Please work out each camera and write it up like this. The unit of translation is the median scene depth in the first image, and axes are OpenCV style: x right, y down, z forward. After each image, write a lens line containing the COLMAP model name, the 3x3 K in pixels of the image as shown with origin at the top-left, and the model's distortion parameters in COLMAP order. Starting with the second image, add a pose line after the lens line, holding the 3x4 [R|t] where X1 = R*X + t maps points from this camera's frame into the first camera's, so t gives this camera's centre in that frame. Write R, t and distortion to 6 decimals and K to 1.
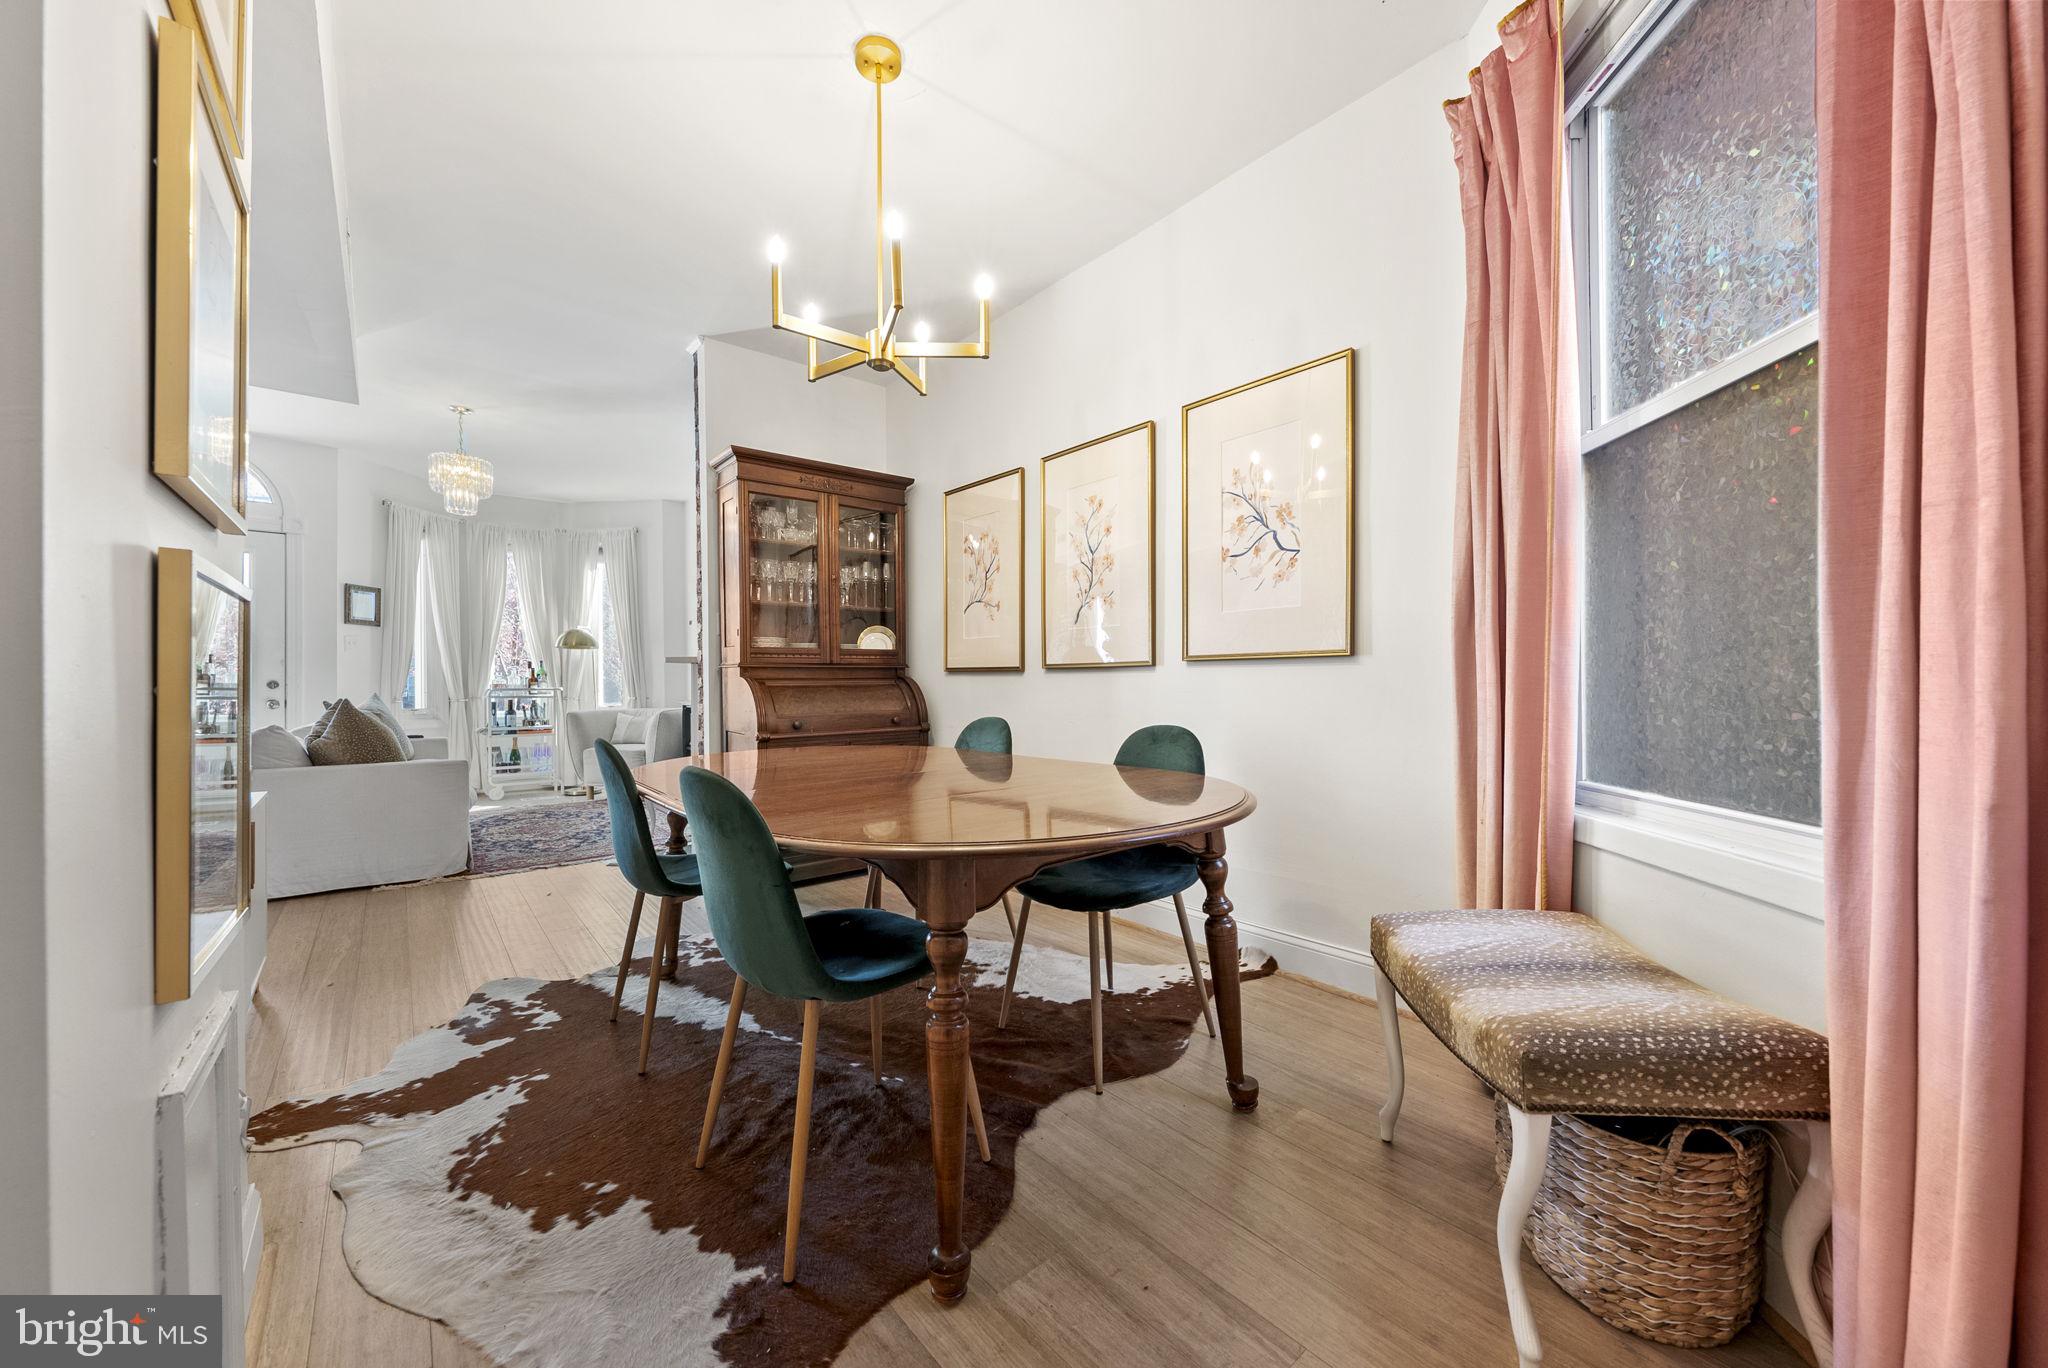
lens RADIAL K [[754.9, 0, 1026.6], [0, 754.9, 686.6], [0, 0, 1]] dist [0.001721, 0.000004]
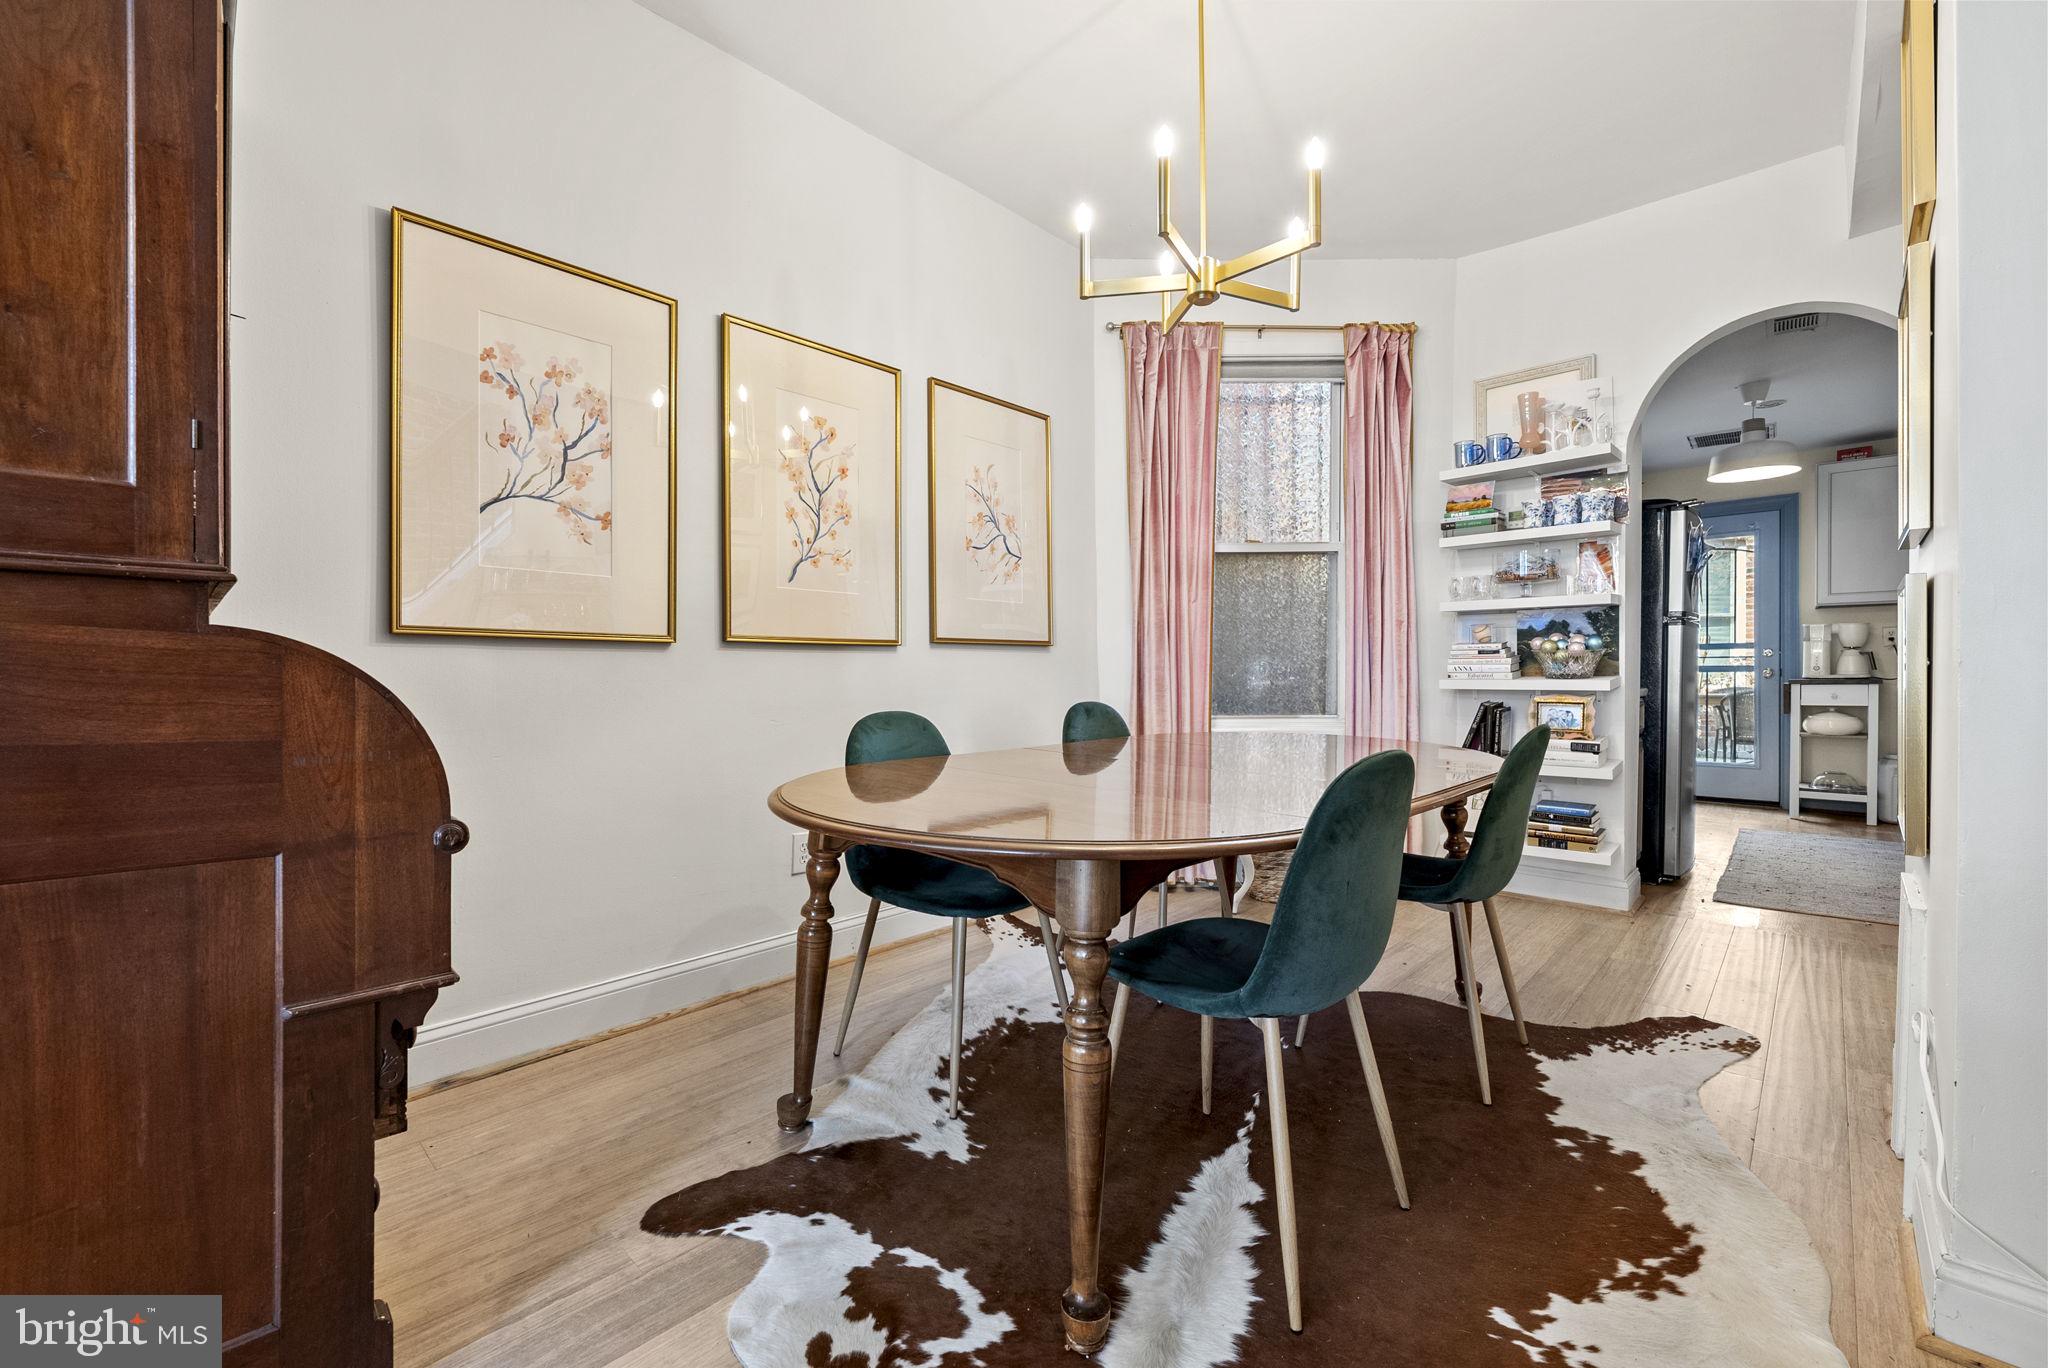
lens RADIAL K [[830.1, 0, 1035.2], [0, 830.1, 685.5], [0, 0, 1]] dist [-0.001809, -0.000074]
pose [[-0.110455, -0.011354, 0.993816, -0.945321], [0.008769, 0.999885, 0.012397, 0.009027], [-0.993842, 0.010084, -0.110342, 1.089285]]
